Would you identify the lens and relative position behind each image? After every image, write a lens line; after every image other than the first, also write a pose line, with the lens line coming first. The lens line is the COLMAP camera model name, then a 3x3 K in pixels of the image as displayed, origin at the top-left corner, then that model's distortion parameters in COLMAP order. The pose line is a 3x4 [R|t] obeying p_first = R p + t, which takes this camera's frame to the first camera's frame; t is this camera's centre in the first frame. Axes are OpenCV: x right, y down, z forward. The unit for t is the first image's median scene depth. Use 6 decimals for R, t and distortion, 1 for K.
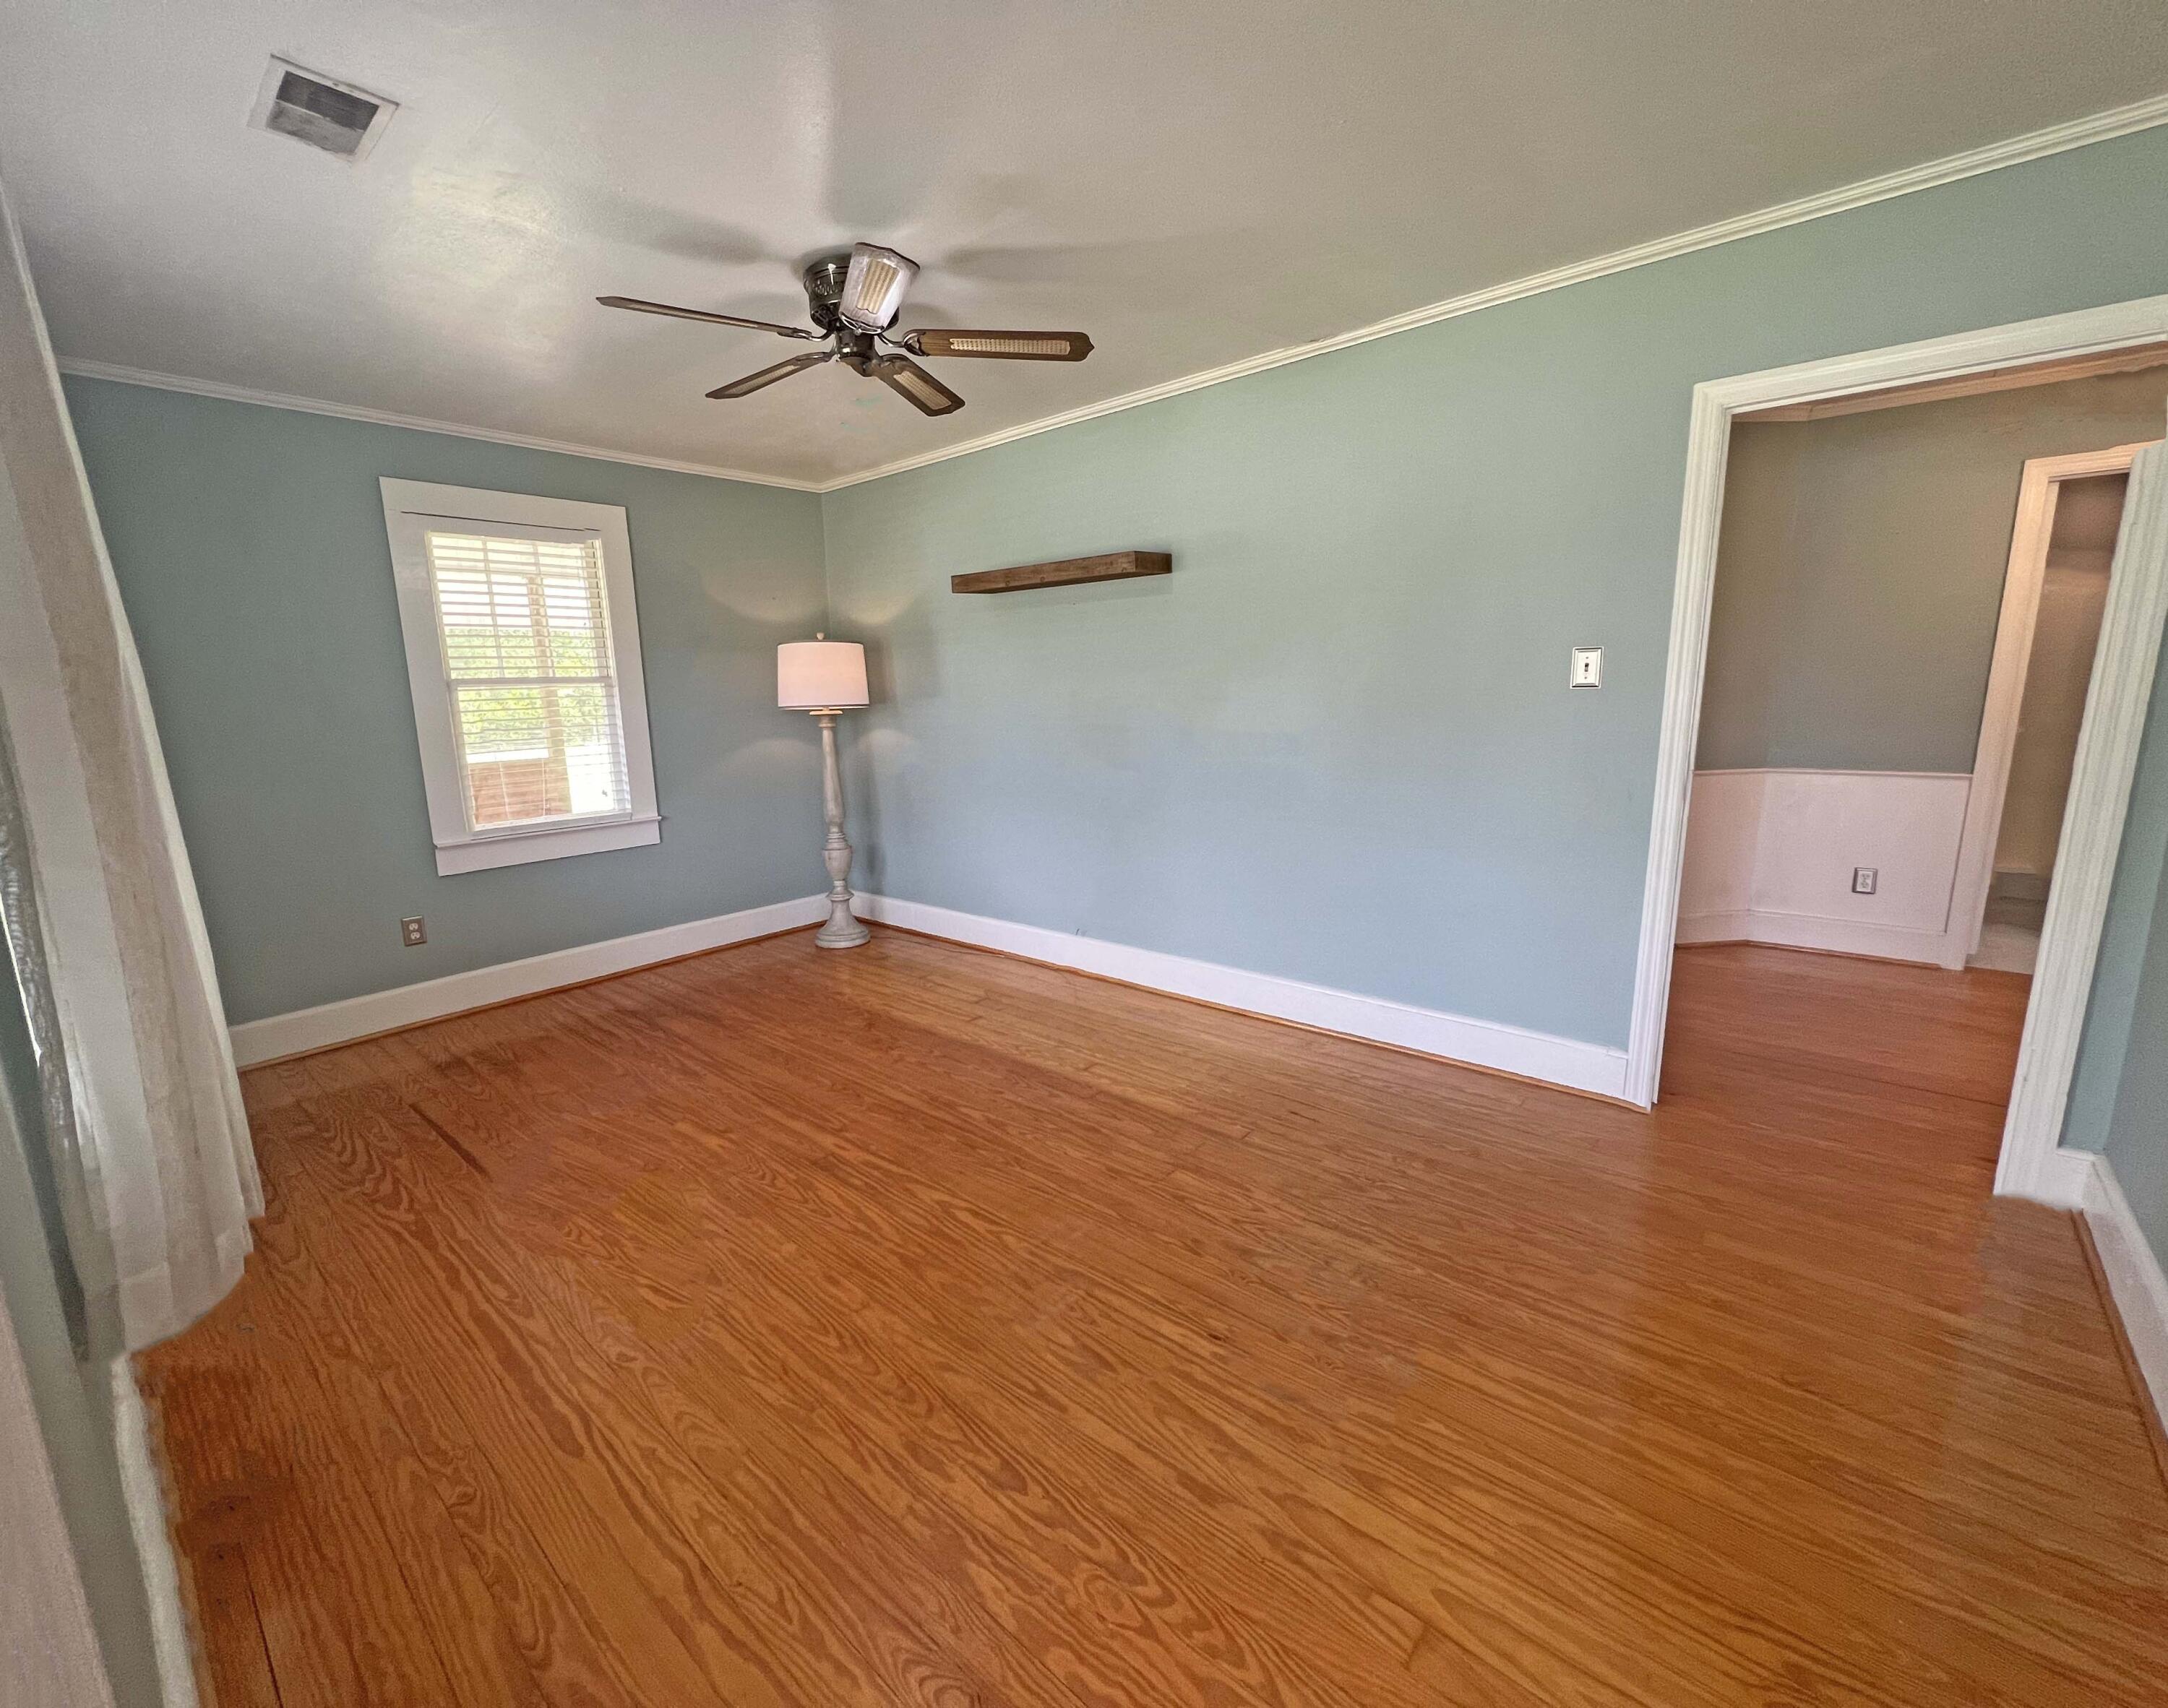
lens RADIAL K [[908.9, 0, 1069.7], [0, 908.9, 866.4], [0, 0, 1]] dist [-0.003962, -0.000073]
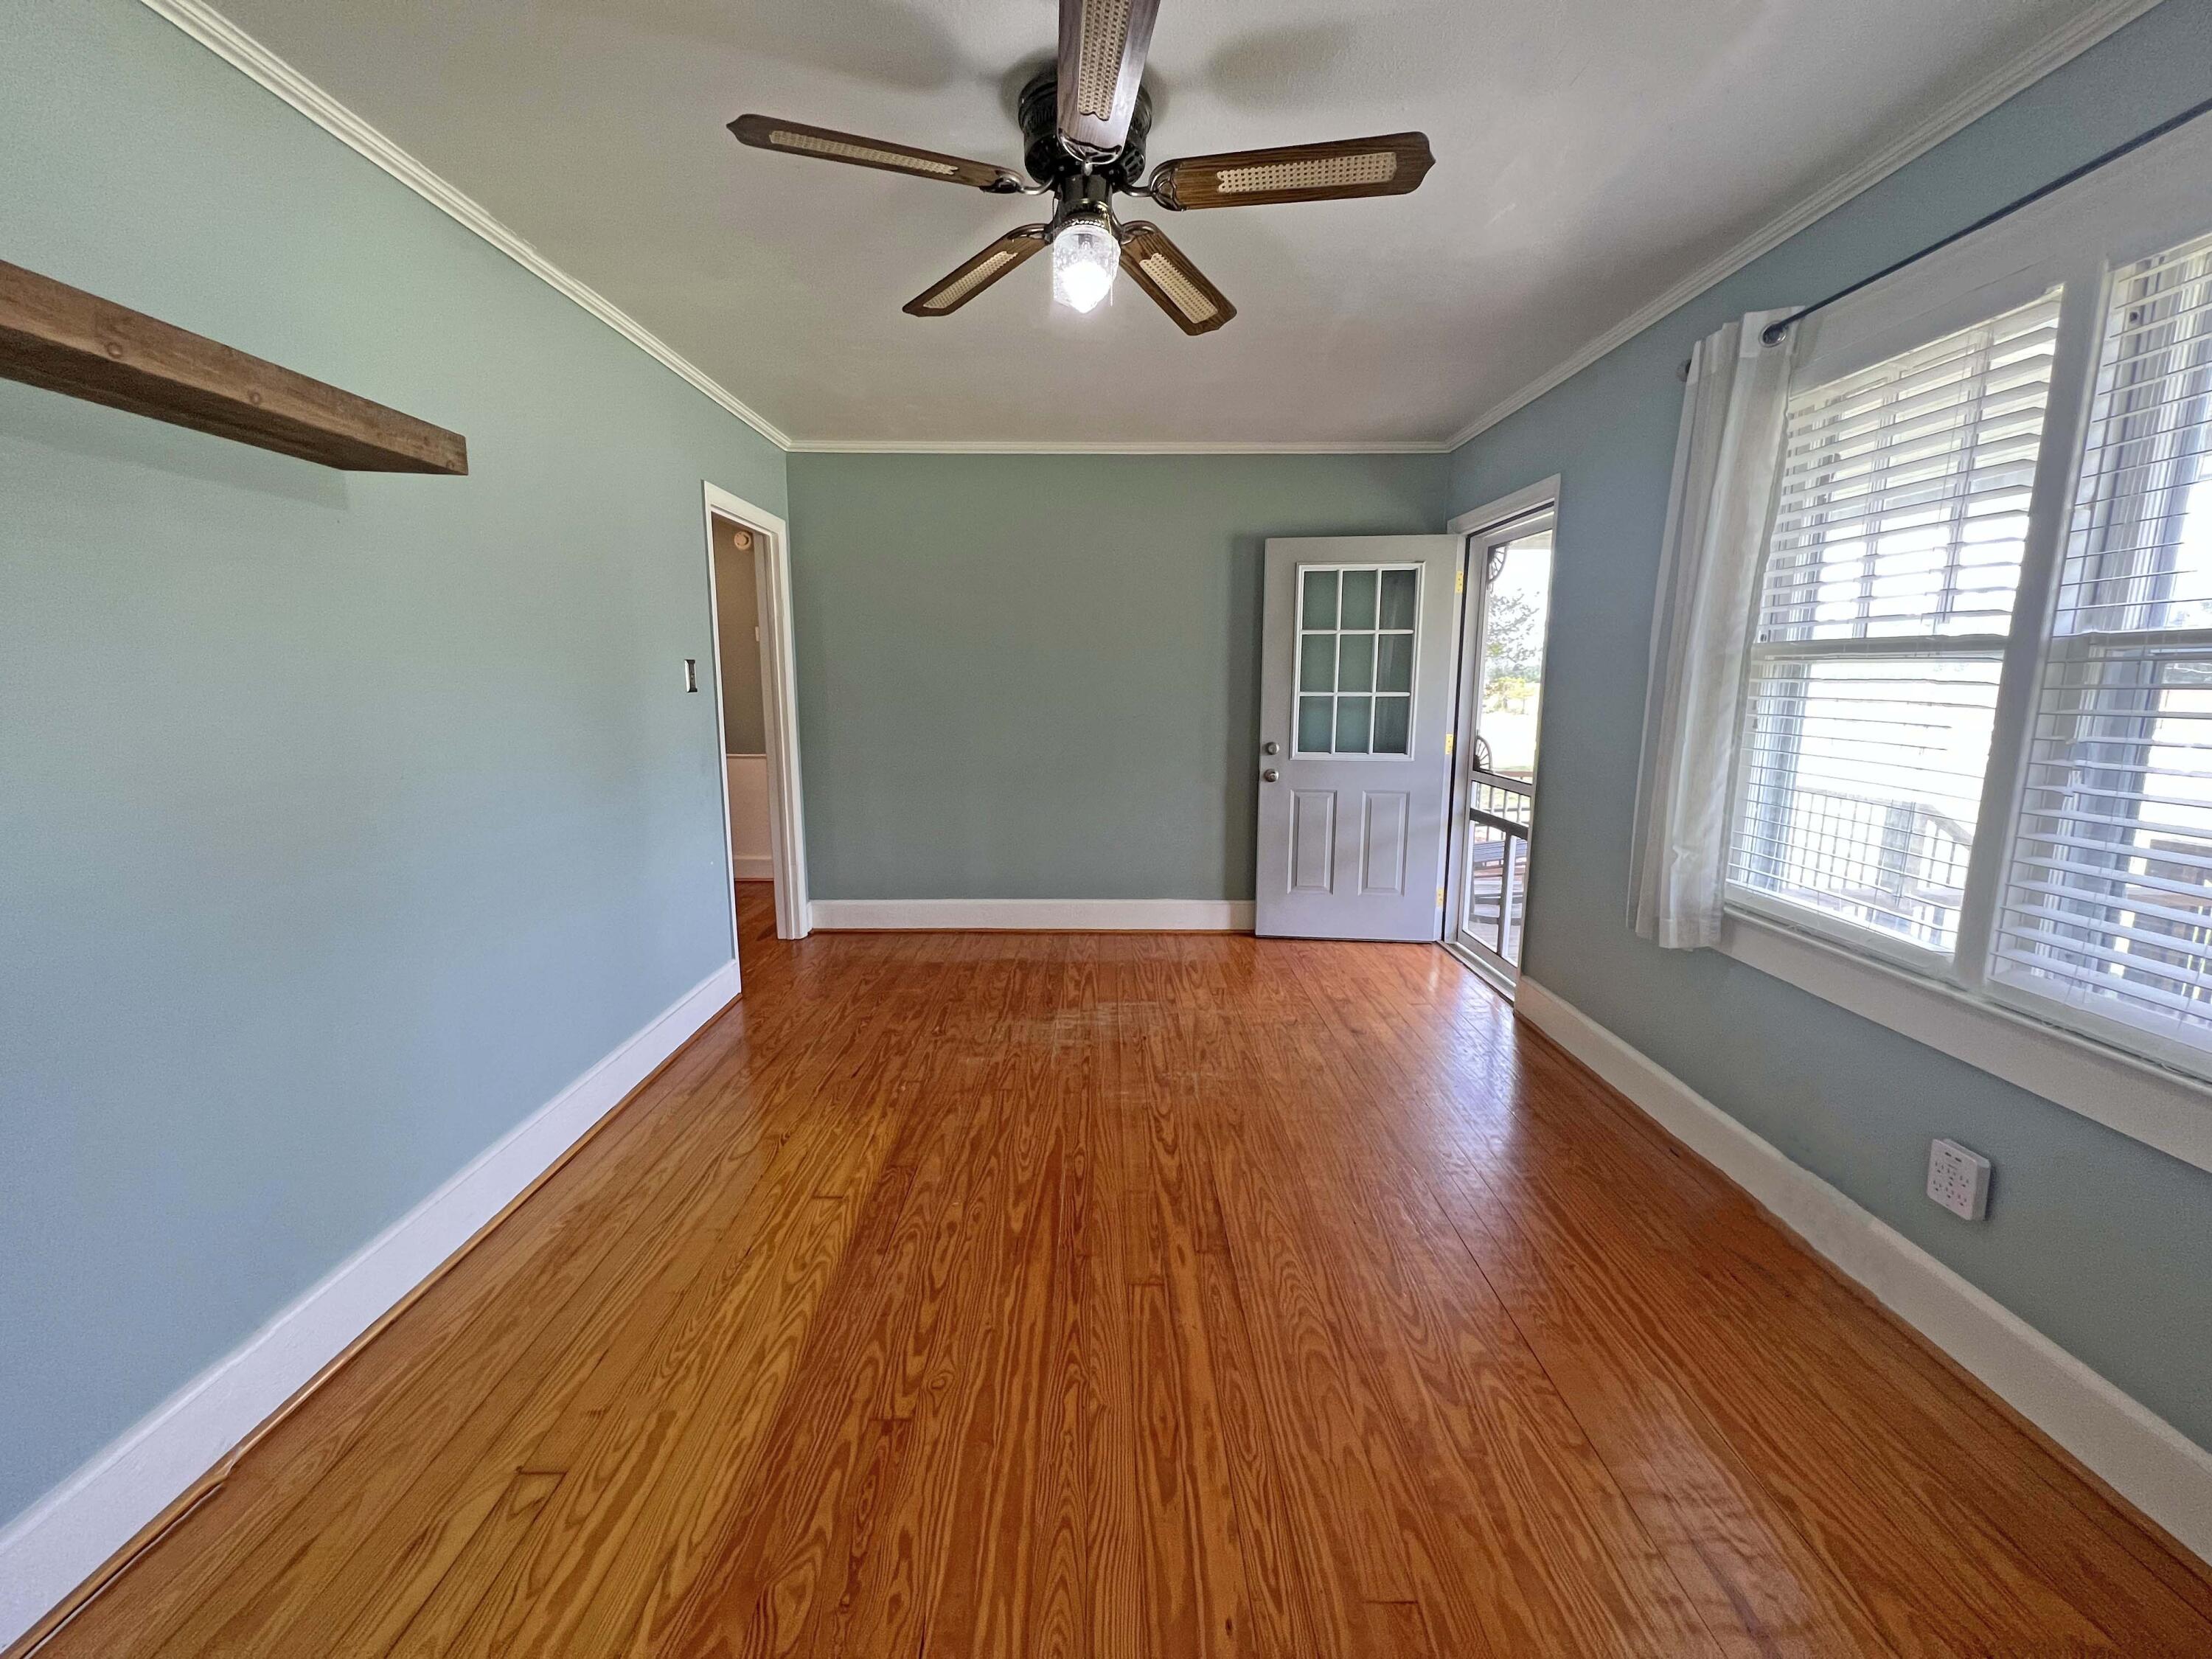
lens RADIAL K [[890.0, 0, 1092.3], [0, 890.0, 817.5], [0, 0, 1]] dist [0.002696, 0.000101]
pose [[-0.643164, -0.098568, 0.759358, -0.739611], [0.167308, 0.949630, 0.264974, -0.263512], [-0.747227, 0.297468, -0.594277, 1.382253]]
